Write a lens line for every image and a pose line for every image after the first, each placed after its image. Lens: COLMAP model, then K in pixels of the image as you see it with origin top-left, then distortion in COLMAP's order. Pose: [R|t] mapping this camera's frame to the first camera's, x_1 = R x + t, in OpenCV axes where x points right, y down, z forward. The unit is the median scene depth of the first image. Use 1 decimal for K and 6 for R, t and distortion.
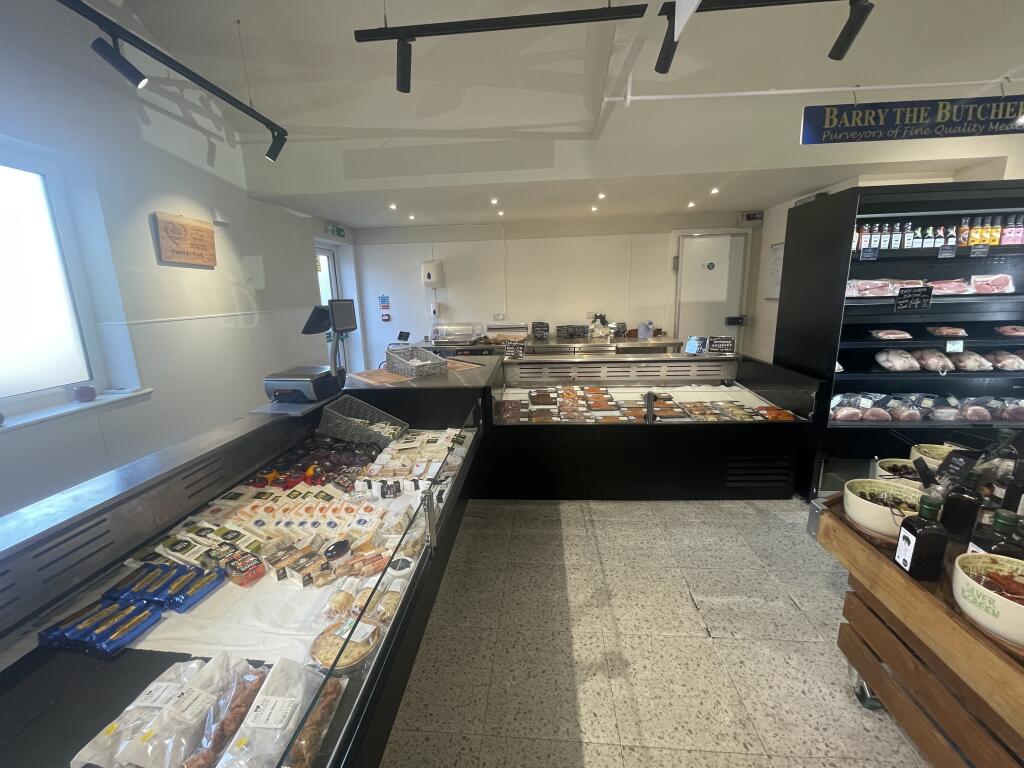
lens RADIAL K [[419.0, 0, 509.7], [0, 419.0, 384.7], [0, 0, 1]] dist [0.000668, 0.000180]
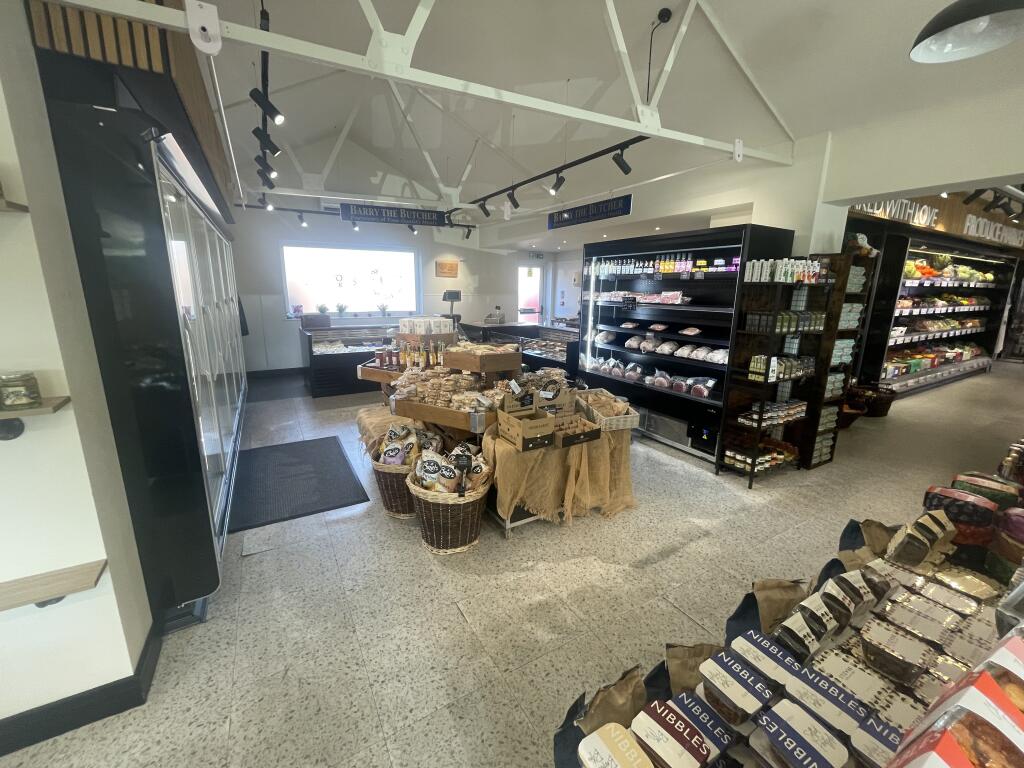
lens RADIAL K [[419.0, 0, 509.4], [0, 419.0, 379.5], [0, 0, 1]] dist [0.000668, 0.000180]
pose [[0.567716, 0.211834, -0.795503, 2.103544], [-0.209196, 0.971727, 0.109467, 0.005267], [0.796201, 0.104270, 0.595980, -0.349351]]
